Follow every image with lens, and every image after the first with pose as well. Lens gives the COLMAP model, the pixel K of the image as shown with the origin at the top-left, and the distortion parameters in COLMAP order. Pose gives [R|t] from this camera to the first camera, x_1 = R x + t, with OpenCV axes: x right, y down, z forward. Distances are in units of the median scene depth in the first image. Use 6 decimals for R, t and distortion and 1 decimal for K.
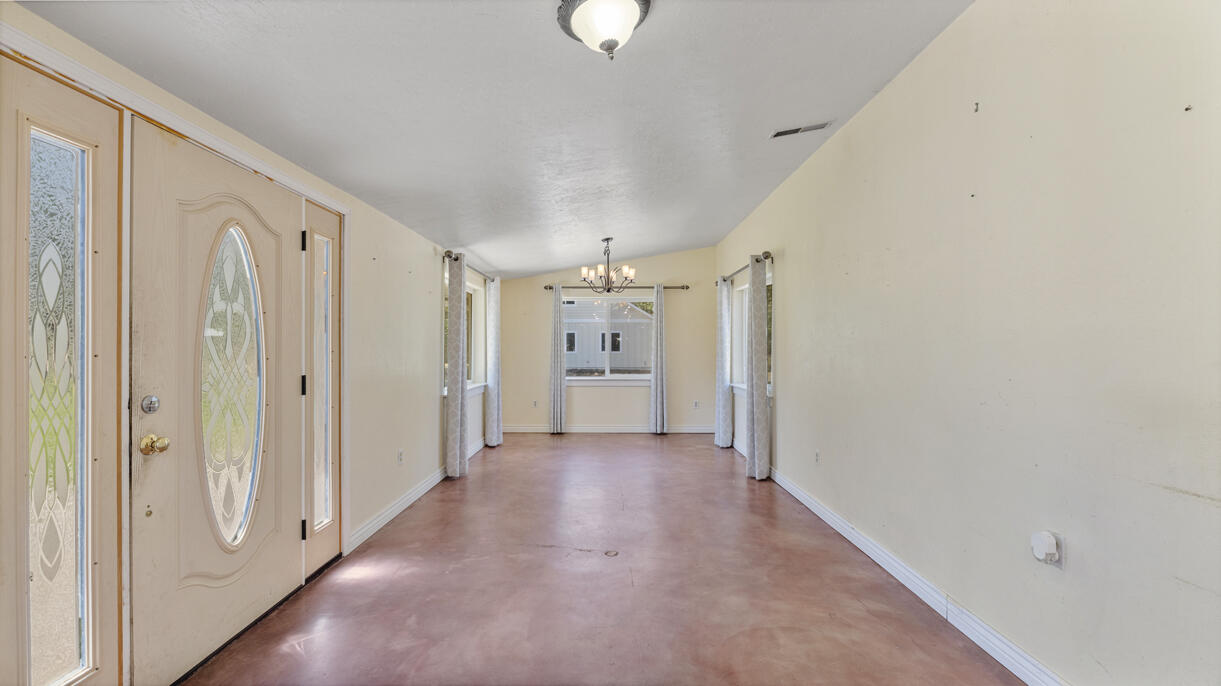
lens RADIAL K [[492.6, 0, 607.0], [0, 492.6, 345.0], [0, 0, 1]] dist [-0.002190, -0.000469]
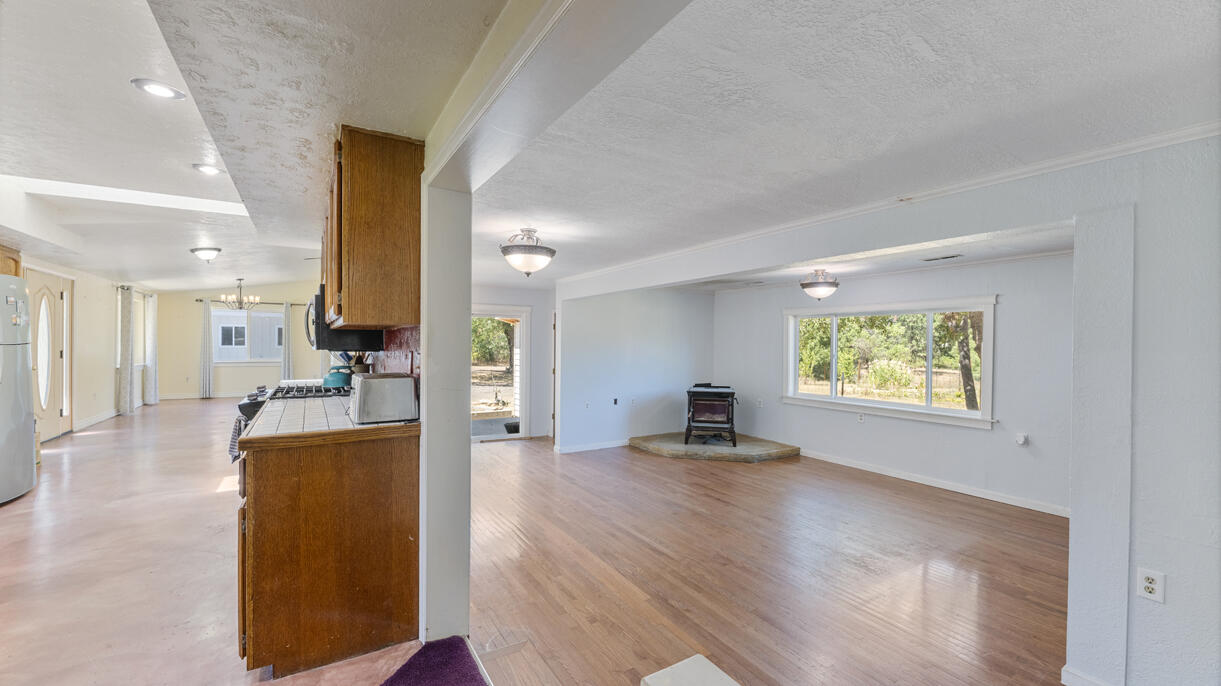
lens RADIAL K [[492.6, 0, 603.5], [0, 492.6, 343.9], [0, 0, 1]] dist [-0.002190, -0.000469]
pose [[0.854189, 0.008177, 0.519898, 0.197732], [-0.011189, 0.999934, 0.002657, -0.003819], [-0.519842, -0.008087, 0.854224, -1.171089]]
